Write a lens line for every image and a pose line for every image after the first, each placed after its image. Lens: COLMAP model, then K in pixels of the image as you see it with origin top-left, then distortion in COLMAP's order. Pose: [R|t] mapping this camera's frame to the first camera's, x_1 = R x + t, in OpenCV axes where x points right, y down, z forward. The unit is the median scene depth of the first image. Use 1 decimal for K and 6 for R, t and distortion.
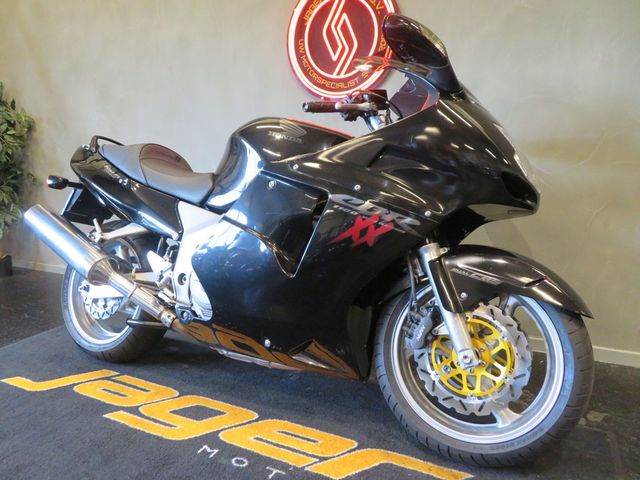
lens RADIAL K [[468.5, 0, 319.6], [0, 468.5, 246.1], [0, 0, 1]] dist [-0.004586, 0.002963]
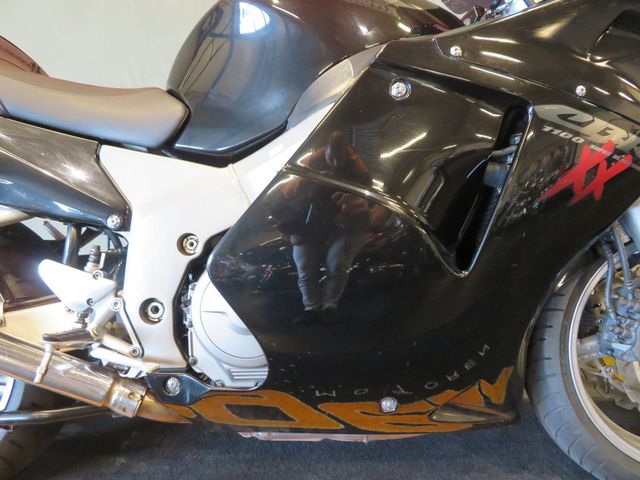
lens RADIAL K [[470.3, 0, 320.0], [0, 470.3, 240.0], [0, 0, 1]] dist [-0.003032, -0.005000]
pose [[0.890918, -0.124711, 0.436707, -0.392171], [0.093459, 0.991323, 0.092430, -0.031501], [-0.444445, -0.041533, 0.894843, 0.588318]]
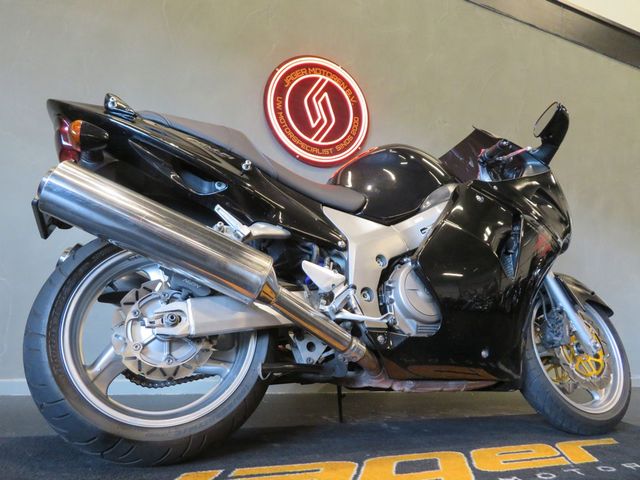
lens RADIAL K [[458.4, 0, 320.0], [0, 458.4, 240.0], [0, 0, 1]] dist [-0.002642, 0.002523]
pose [[0.614662, 0.176543, 0.768780, -1.102266], [0.079443, 0.955821, -0.283012, 0.226235], [-0.784780, 0.235031, 0.573482, 0.687999]]
